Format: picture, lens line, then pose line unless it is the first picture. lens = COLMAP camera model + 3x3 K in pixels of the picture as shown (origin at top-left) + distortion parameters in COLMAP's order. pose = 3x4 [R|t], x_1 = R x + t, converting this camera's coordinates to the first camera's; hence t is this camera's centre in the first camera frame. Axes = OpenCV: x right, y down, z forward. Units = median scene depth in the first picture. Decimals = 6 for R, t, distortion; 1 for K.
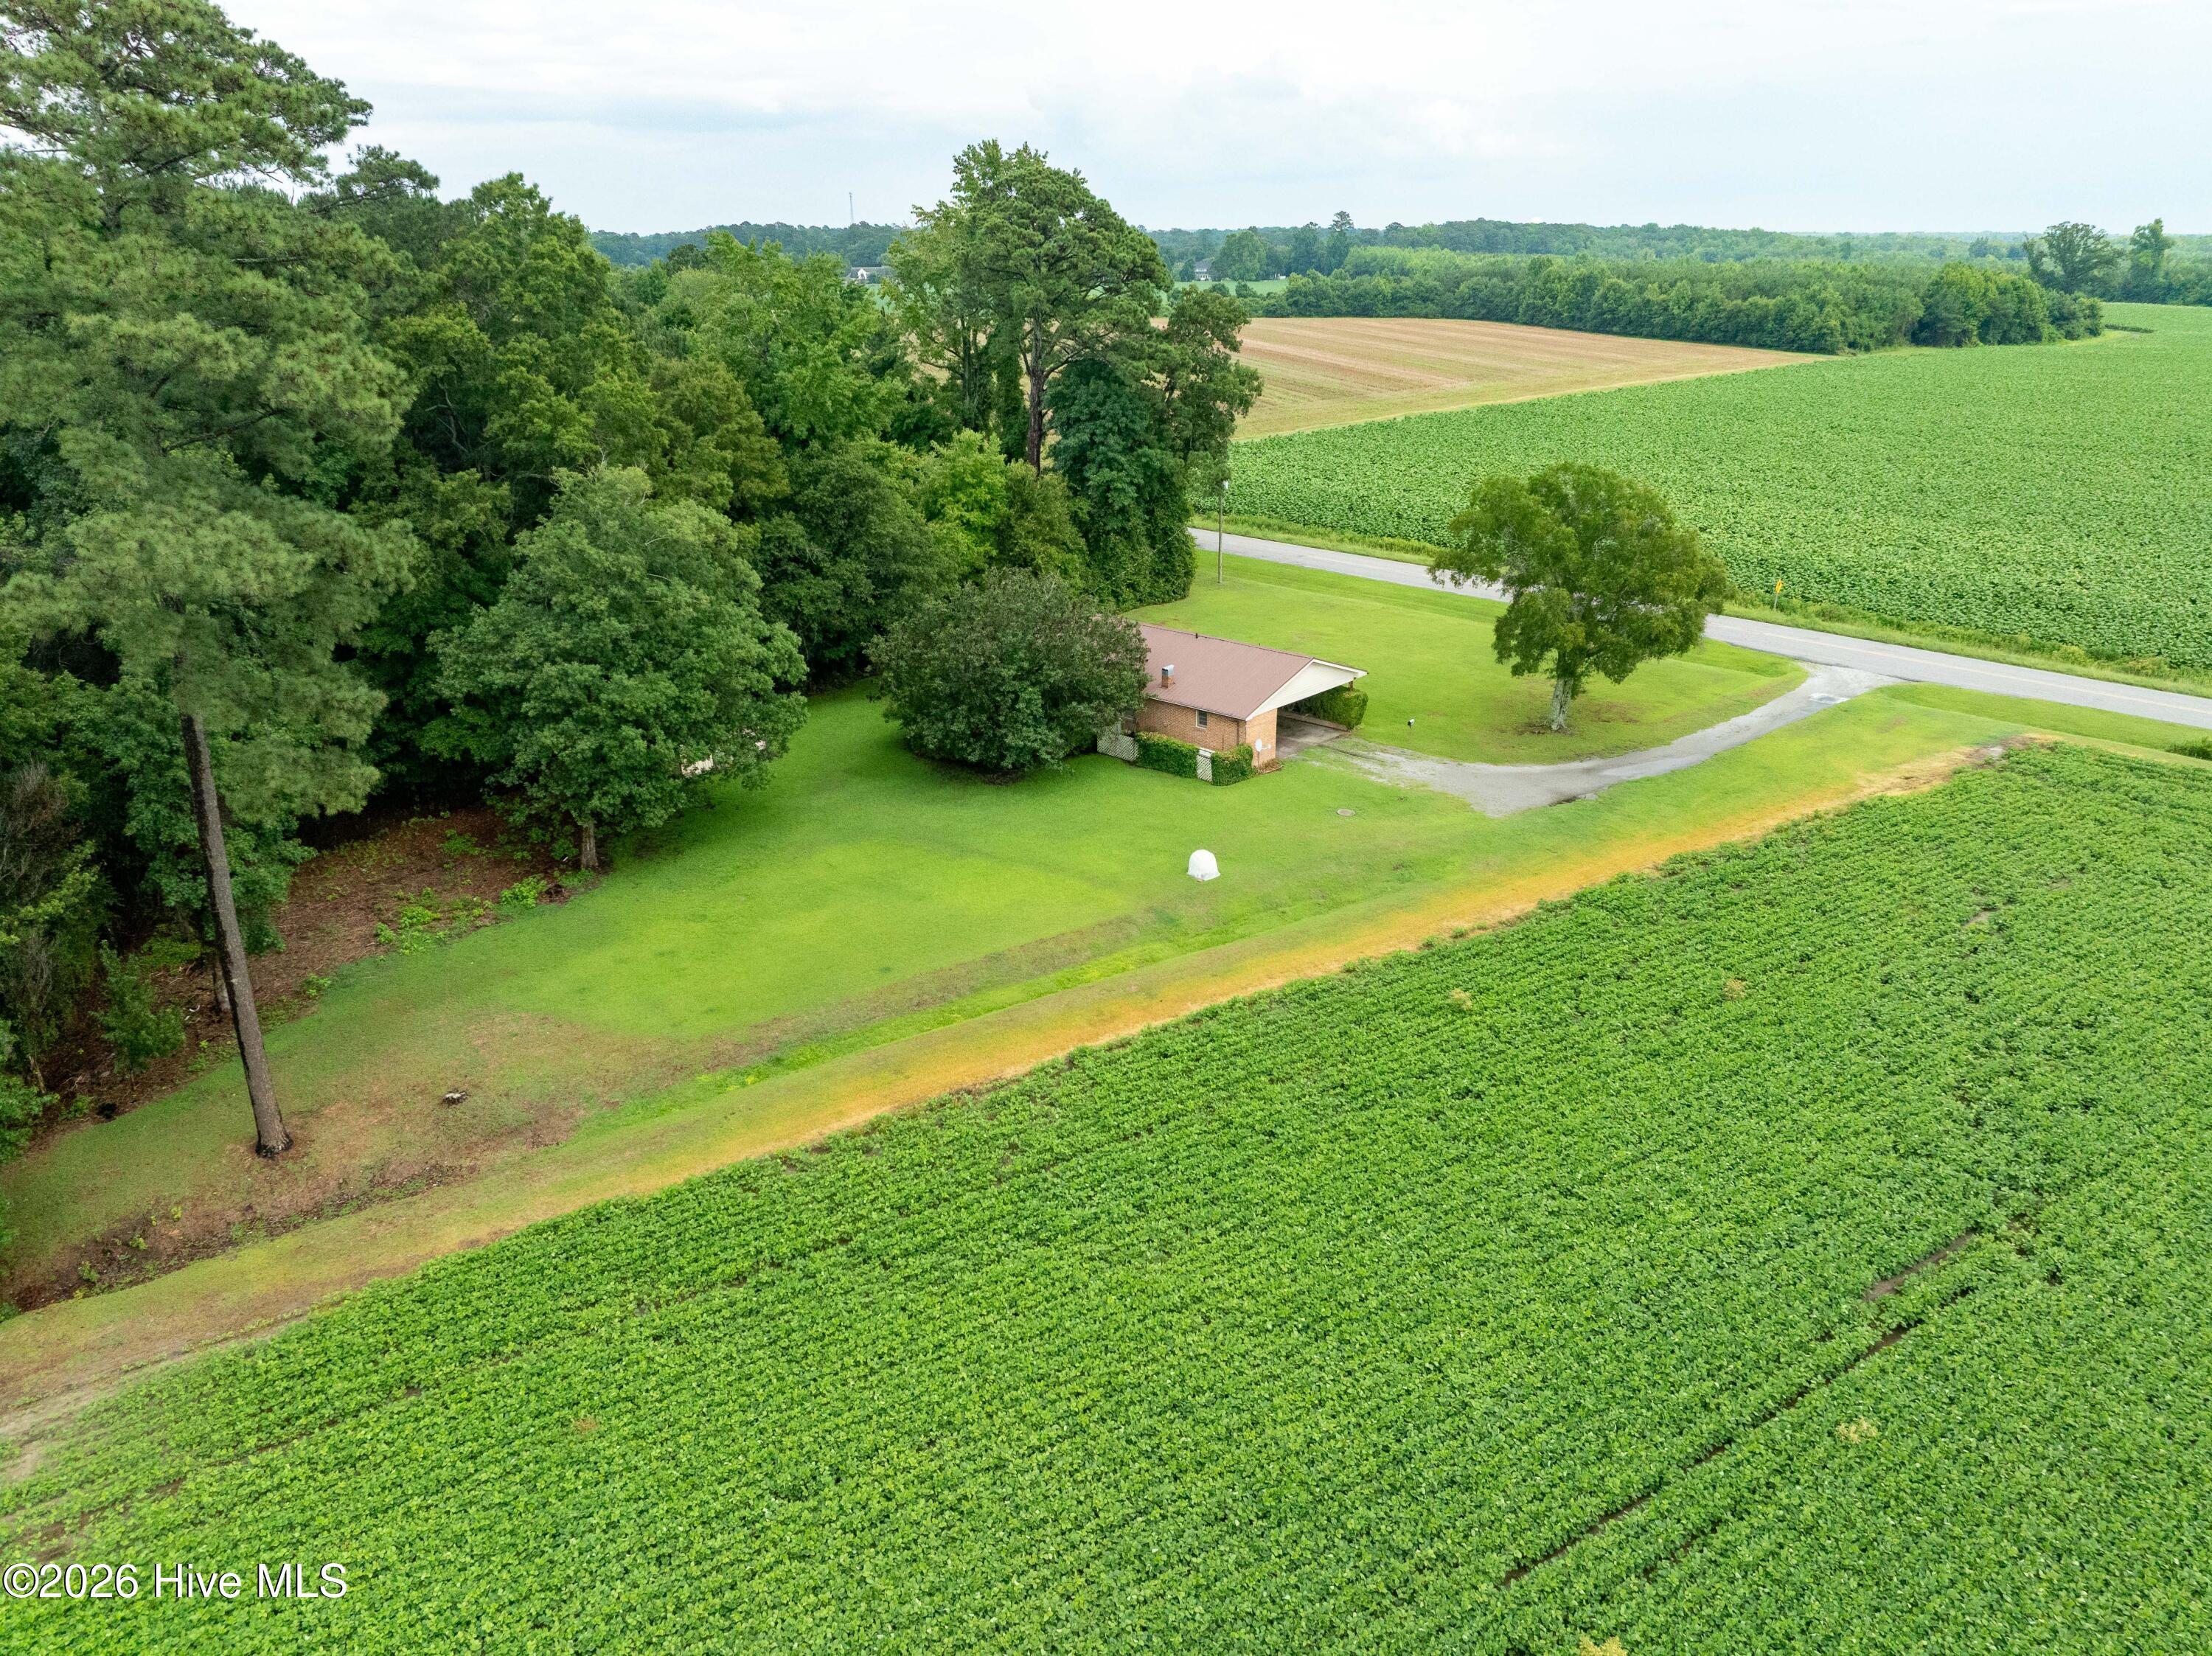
lens RADIAL K [[1562.9, 0, 1107.5], [0, 1562.9, 836.6], [0, 0, 1]] dist [-0.041861, 0.011216]
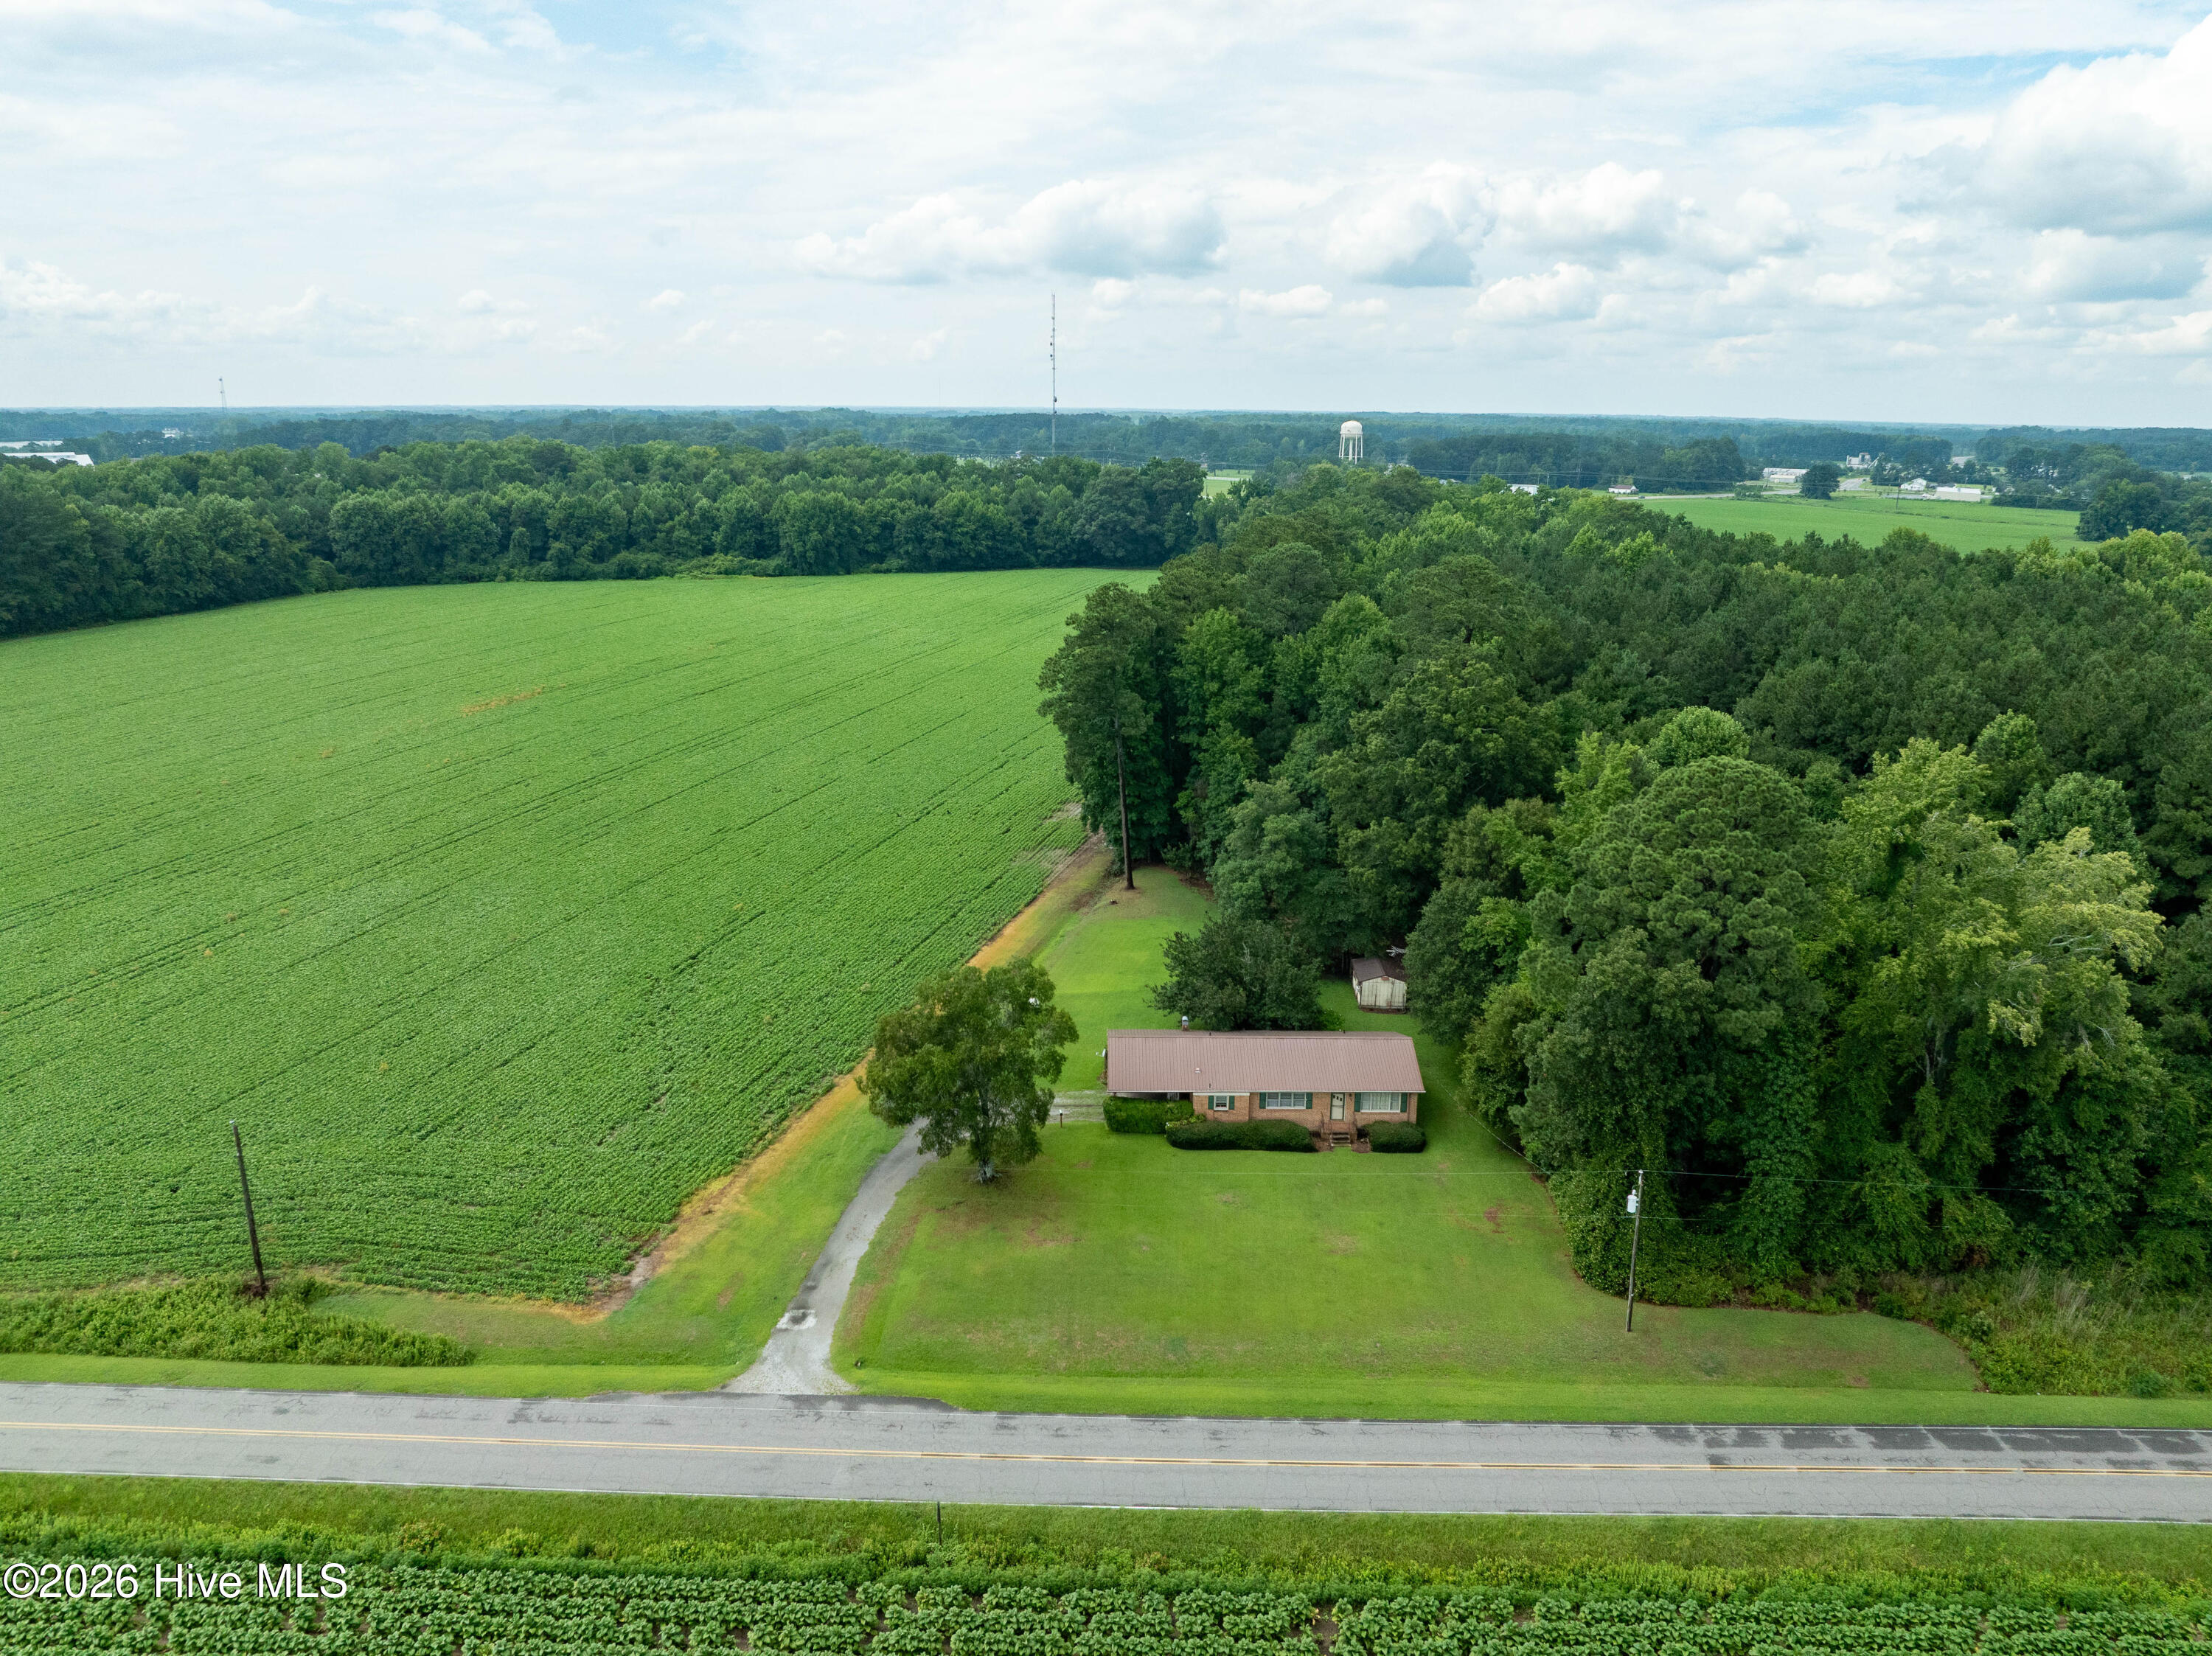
lens RADIAL K [[1562.9, 0, 1118.8], [0, 1562.9, 816.5], [0, 0, 1]] dist [-0.041861, 0.011216]
pose [[-0.743231, 0.172242, -0.646483, 0.994138], [-0.247473, 0.826979, 0.504839, -0.985254], [0.621582, 0.535200, -0.572012, 1.694731]]
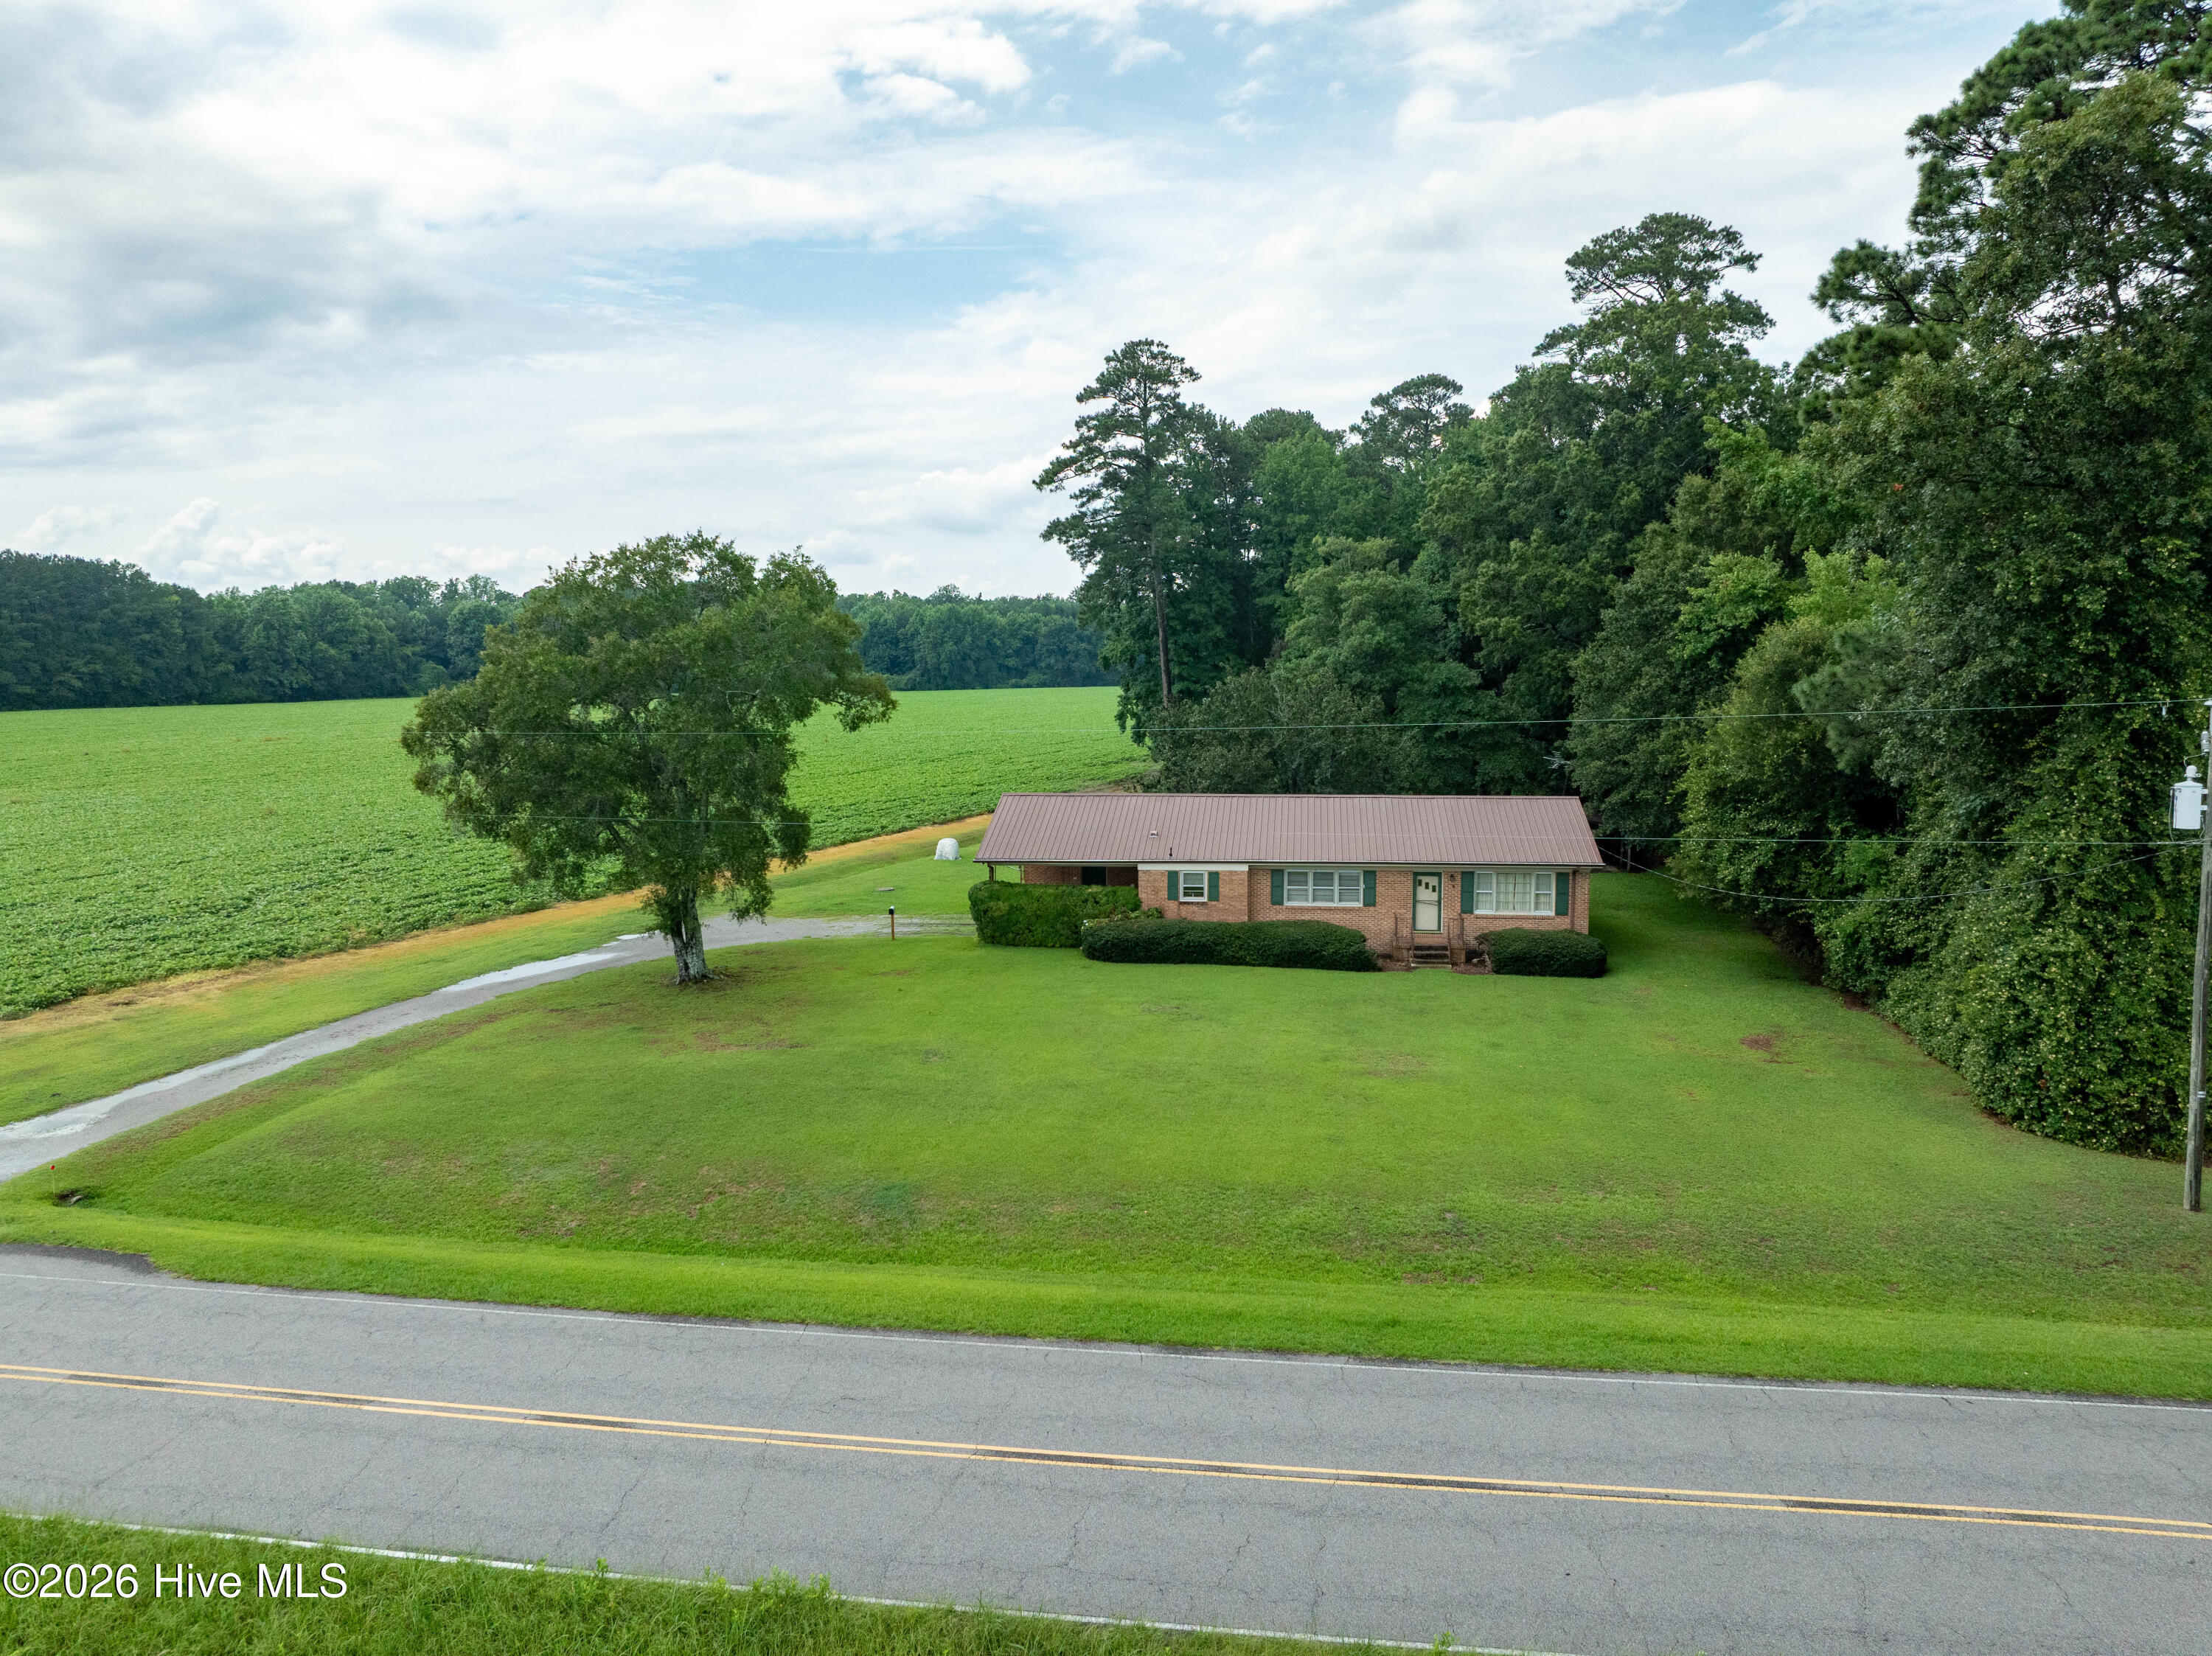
lens RADIAL K [[1562.9, 0, 1114.6], [0, 1562.9, 822.0], [0, 0, 1]] dist [-0.041861, 0.011216]
pose [[-0.825331, 0.076347, -0.559464, 0.511623], [-0.193326, 0.892724, 0.407024, -0.421535], [0.530522, 0.444089, -0.722033, 1.577461]]
